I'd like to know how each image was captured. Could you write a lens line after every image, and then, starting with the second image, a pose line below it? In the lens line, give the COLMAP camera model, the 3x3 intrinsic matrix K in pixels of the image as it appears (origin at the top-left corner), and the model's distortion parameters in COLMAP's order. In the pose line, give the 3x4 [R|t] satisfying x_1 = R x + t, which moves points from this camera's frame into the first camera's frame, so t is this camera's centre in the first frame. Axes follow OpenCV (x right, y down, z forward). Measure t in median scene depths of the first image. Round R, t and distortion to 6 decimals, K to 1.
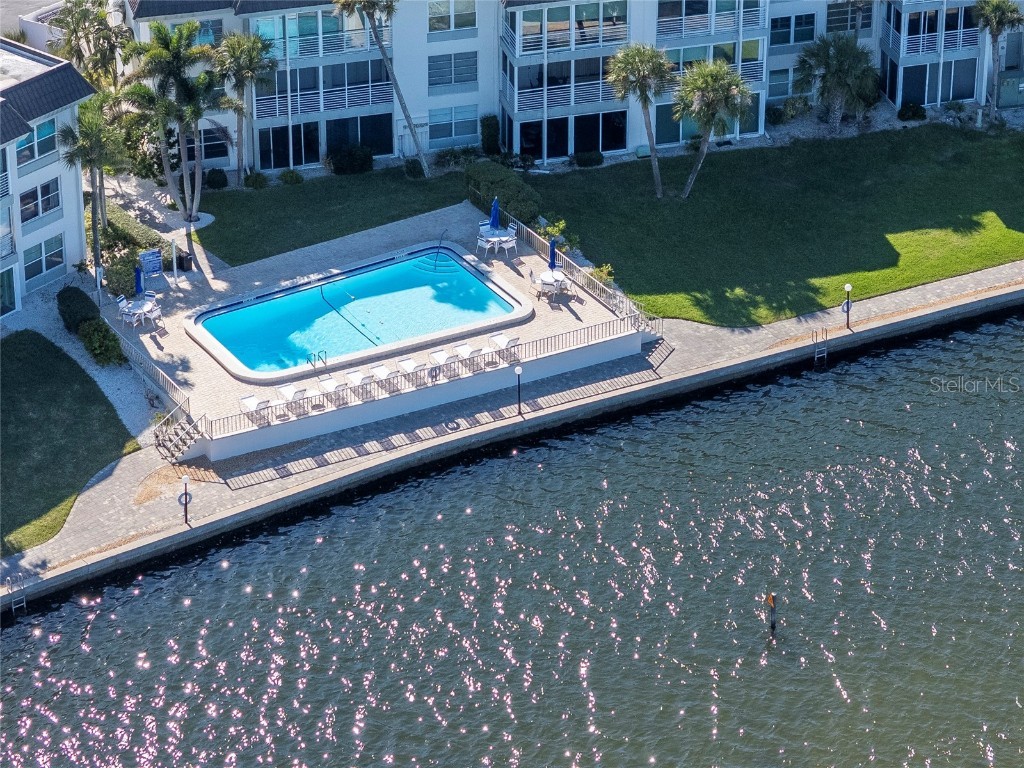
lens RADIAL K [[2622.7, 0, 512.0], [0, 2622.7, 384.0], [0, 0, 1]] dist [-0.030004, -0.256461]
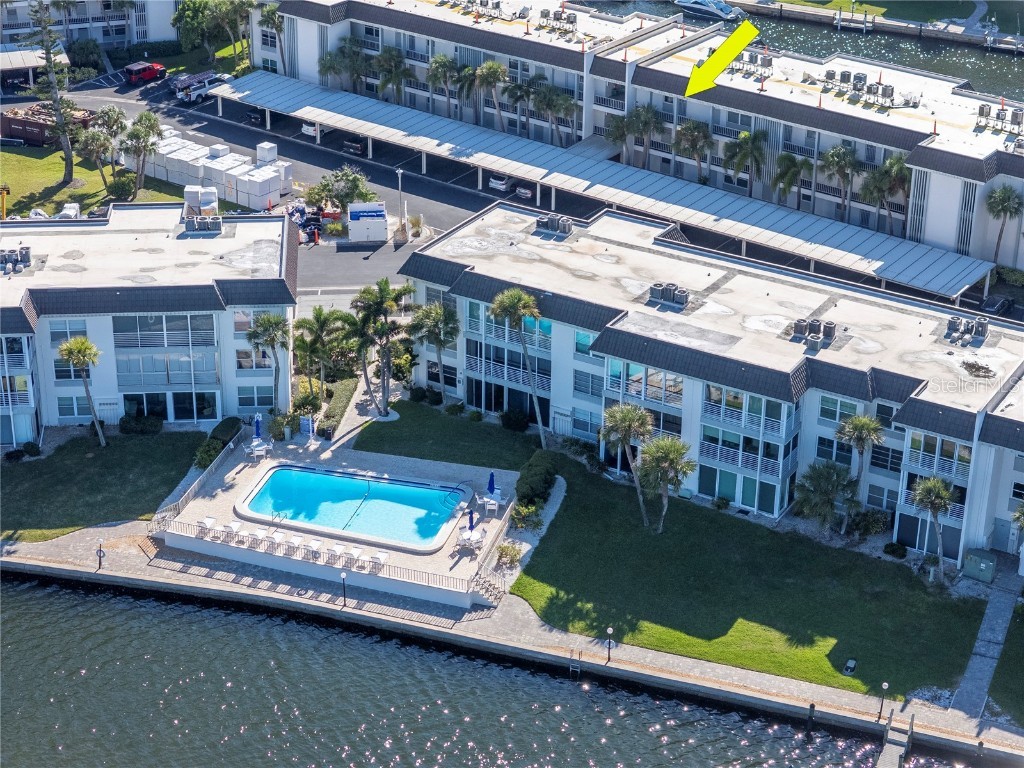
lens RADIAL K [[2062.8, 0, 512.0], [0, 2062.8, 384.0], [0, 0, 1]] dist [-0.083675, -0.168088]
pose [[0.705409, 0.337349, -0.623373, 0.676241], [-0.380885, 0.922118, 0.068011, -0.196135], [0.597767, 0.189458, 0.778961, 0.172579]]
